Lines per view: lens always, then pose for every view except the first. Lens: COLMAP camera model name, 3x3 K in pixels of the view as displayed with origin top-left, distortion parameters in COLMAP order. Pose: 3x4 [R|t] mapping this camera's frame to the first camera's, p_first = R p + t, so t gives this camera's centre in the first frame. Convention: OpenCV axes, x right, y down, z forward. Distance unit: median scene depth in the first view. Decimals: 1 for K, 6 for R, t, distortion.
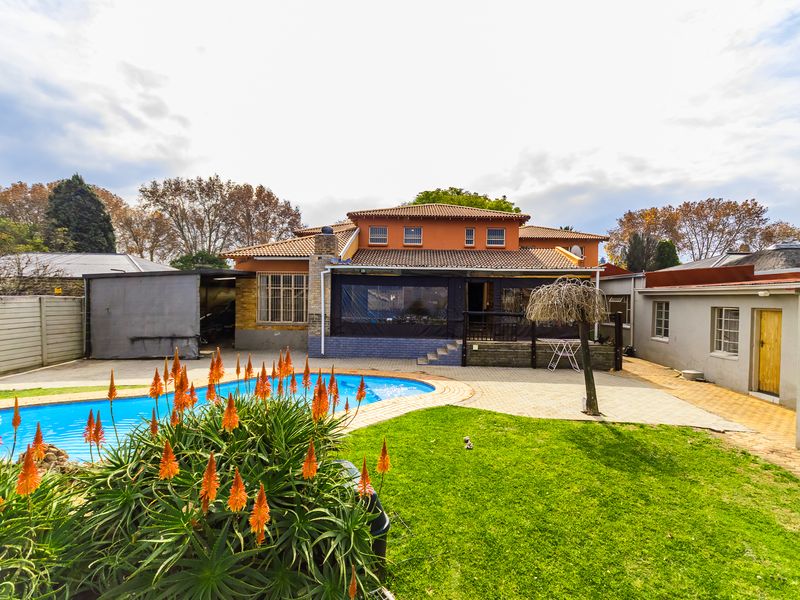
lens RADIAL K [[382.8, 0, 400.0], [0, 382.8, 300.0], [0, 0, 1]] dist [0.003391, 0.000574]
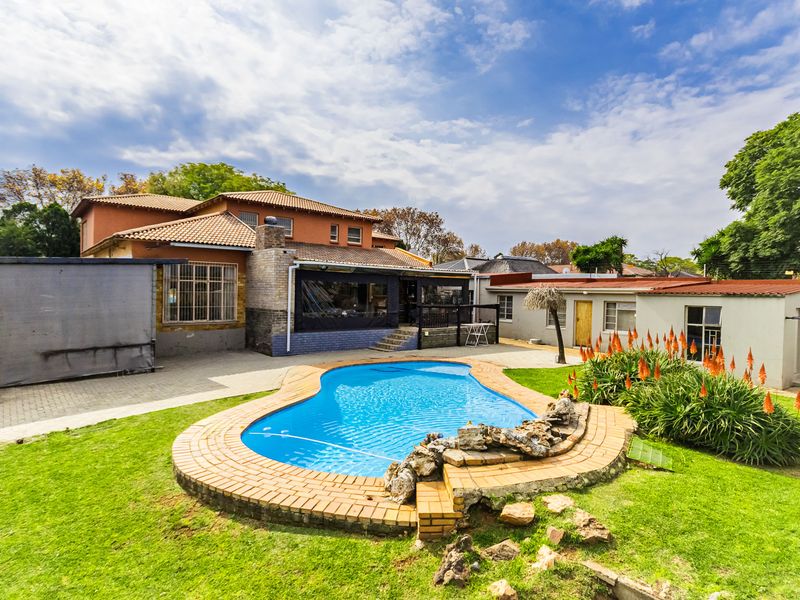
lens RADIAL K [[412.3, 0, 400.0], [0, 412.3, 300.0], [0, 0, 1]] dist [-0.002922, 0.000112]
pose [[0.773977, -0.011862, 0.633103, -0.641012], [-0.004529, 0.999695, 0.024268, -0.015813], [-0.633198, -0.021650, 0.773687, 0.017510]]
